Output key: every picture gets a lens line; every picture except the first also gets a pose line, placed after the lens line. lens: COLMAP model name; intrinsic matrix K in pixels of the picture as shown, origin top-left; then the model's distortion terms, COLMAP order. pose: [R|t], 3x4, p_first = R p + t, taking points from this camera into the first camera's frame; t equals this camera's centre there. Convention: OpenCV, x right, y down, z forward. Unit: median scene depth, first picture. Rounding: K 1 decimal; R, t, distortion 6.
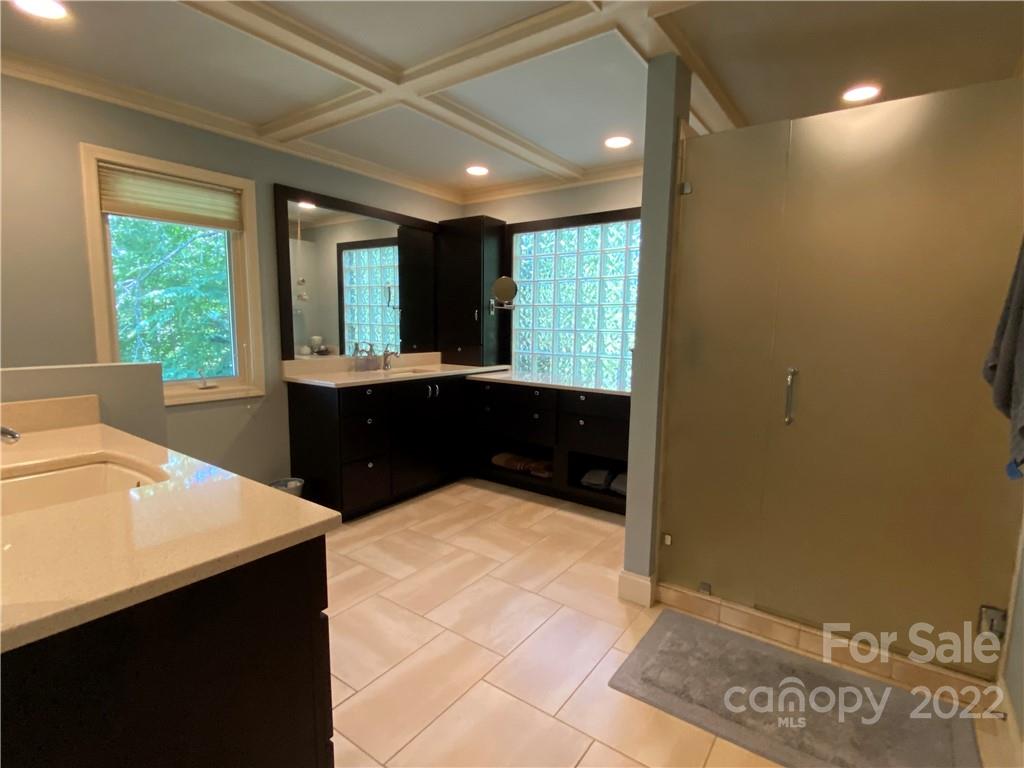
lens RADIAL K [[522.0, 0, 493.4], [0, 522.0, 381.8], [0, 0, 1]] dist [0.000339, -0.002227]
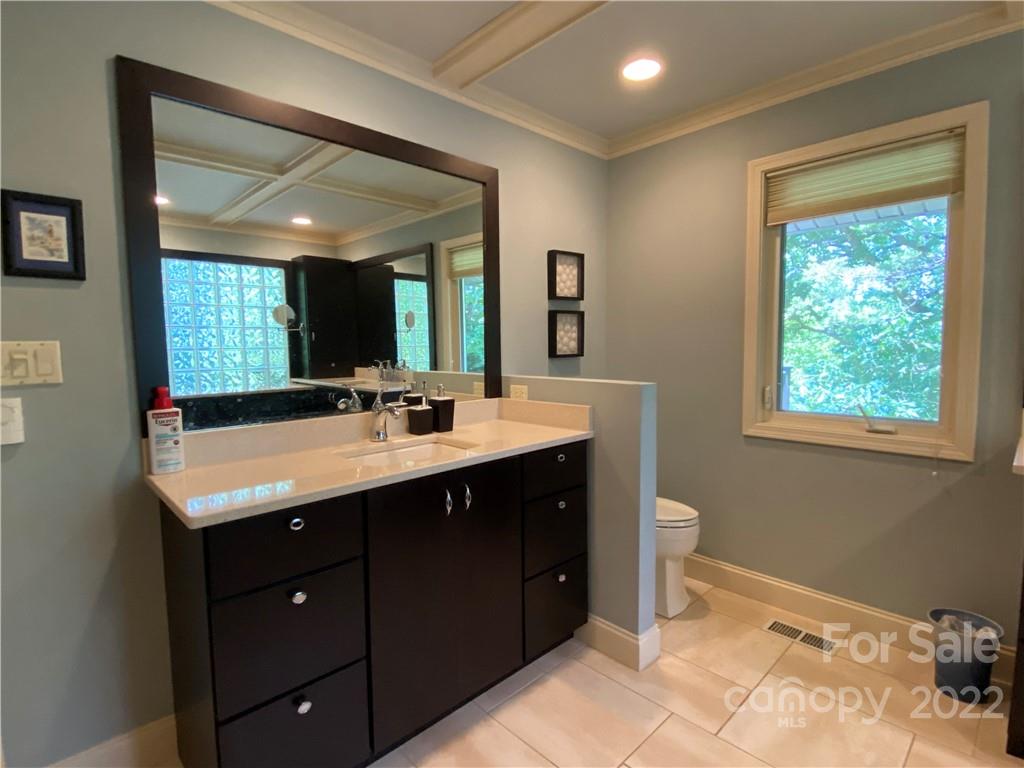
lens RADIAL K [[522.0, 0, 493.4], [0, 522.0, 381.8], [0, 0, 1]] dist [0.000339, -0.002227]
pose [[-0.177341, 0.065563, -0.981963, 0.294130], [-0.104932, 0.990831, 0.085106, -0.074053], [0.978539, 0.118132, -0.168835, 0.722574]]
